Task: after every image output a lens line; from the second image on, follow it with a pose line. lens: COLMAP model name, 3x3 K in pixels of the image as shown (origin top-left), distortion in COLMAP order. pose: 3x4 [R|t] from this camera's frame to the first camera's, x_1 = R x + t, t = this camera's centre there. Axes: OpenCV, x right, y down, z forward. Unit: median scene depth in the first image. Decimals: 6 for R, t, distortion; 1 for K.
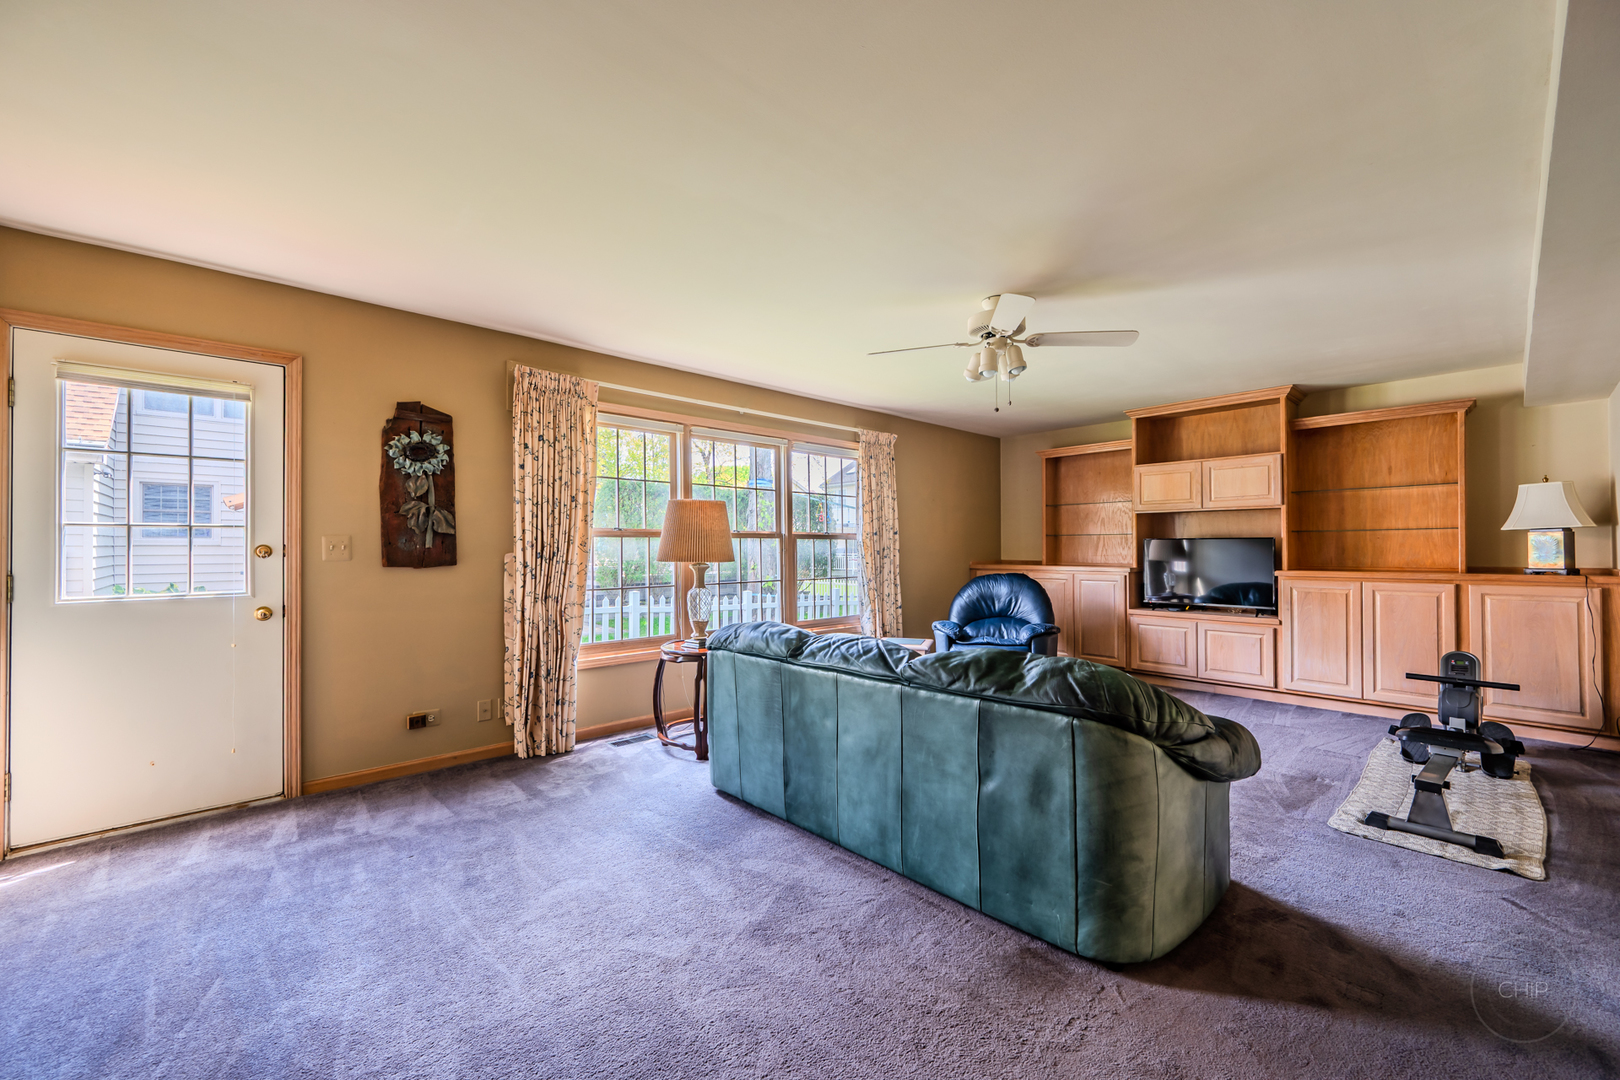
lens RADIAL K [[636.3, 0, 812.7], [0, 636.3, 540.4], [0, 0, 1]] dist [-0.003260, 0.001630]
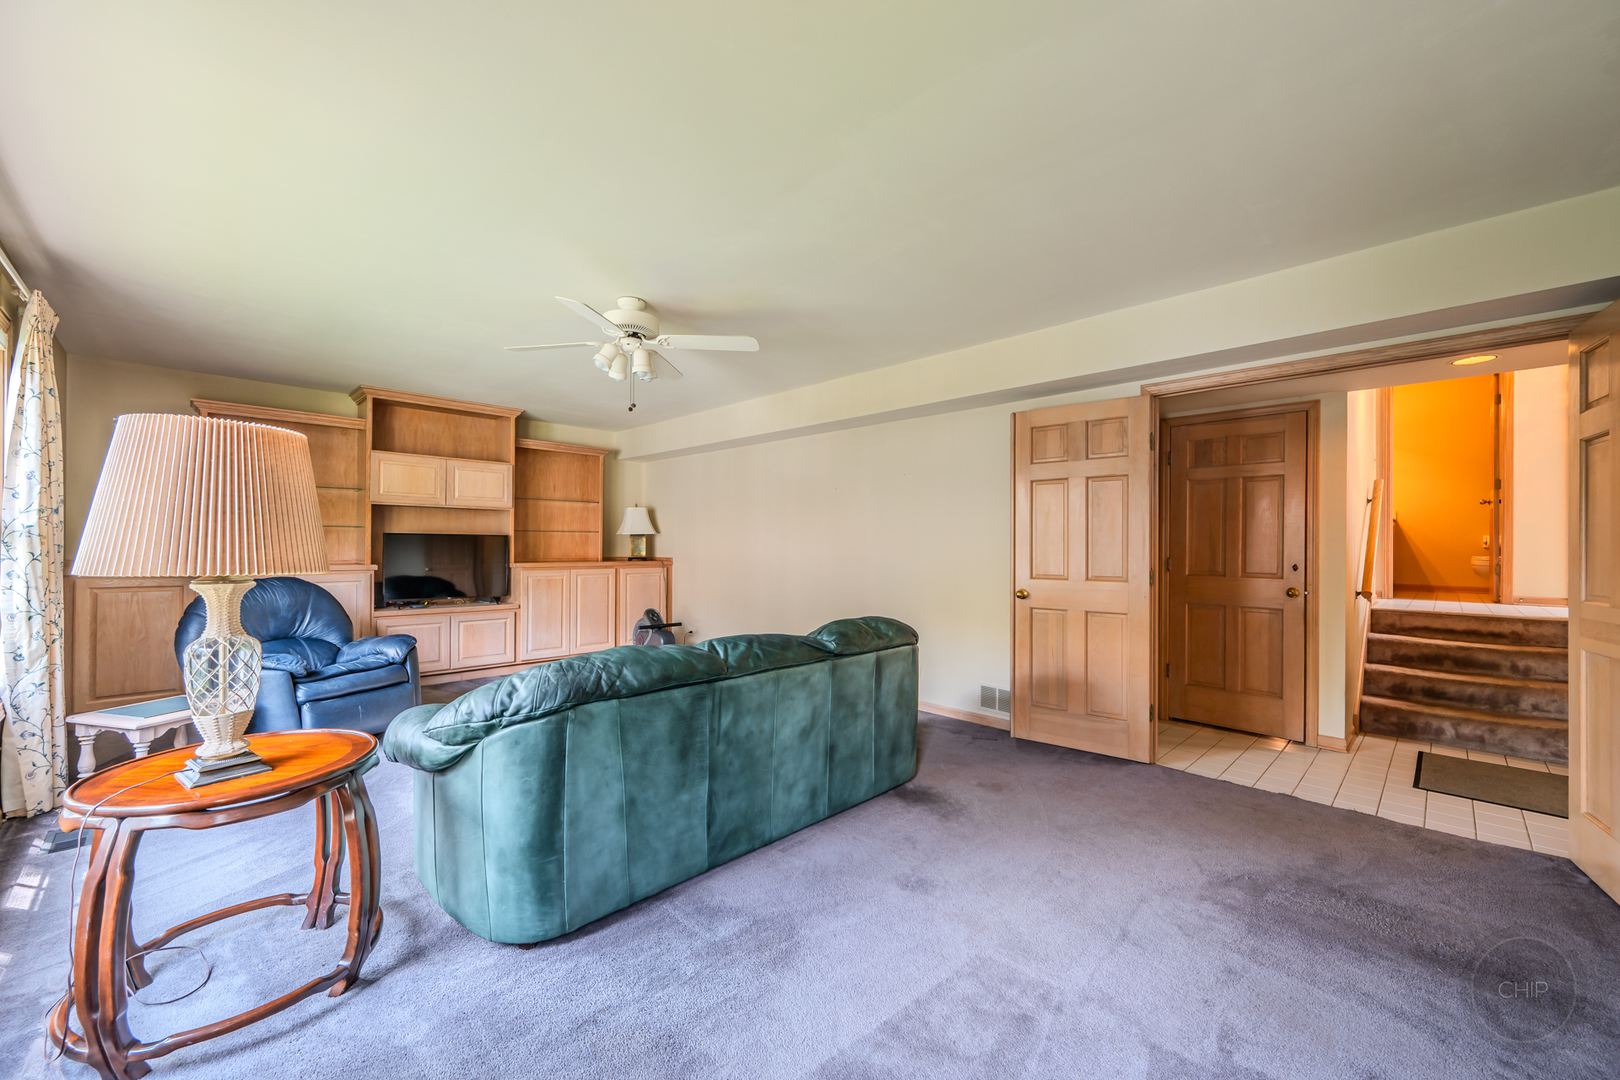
lens RADIAL K [[636.3, 0, 812.6], [0, 636.3, 545.5], [0, 0, 1]] dist [-0.003260, 0.001630]
pose [[-0.047250, 0.002016, 0.998881, -0.514596], [-0.020562, 0.999784, -0.002990, 0.006973], [-0.998671, -0.020680, -0.047198, 0.529396]]
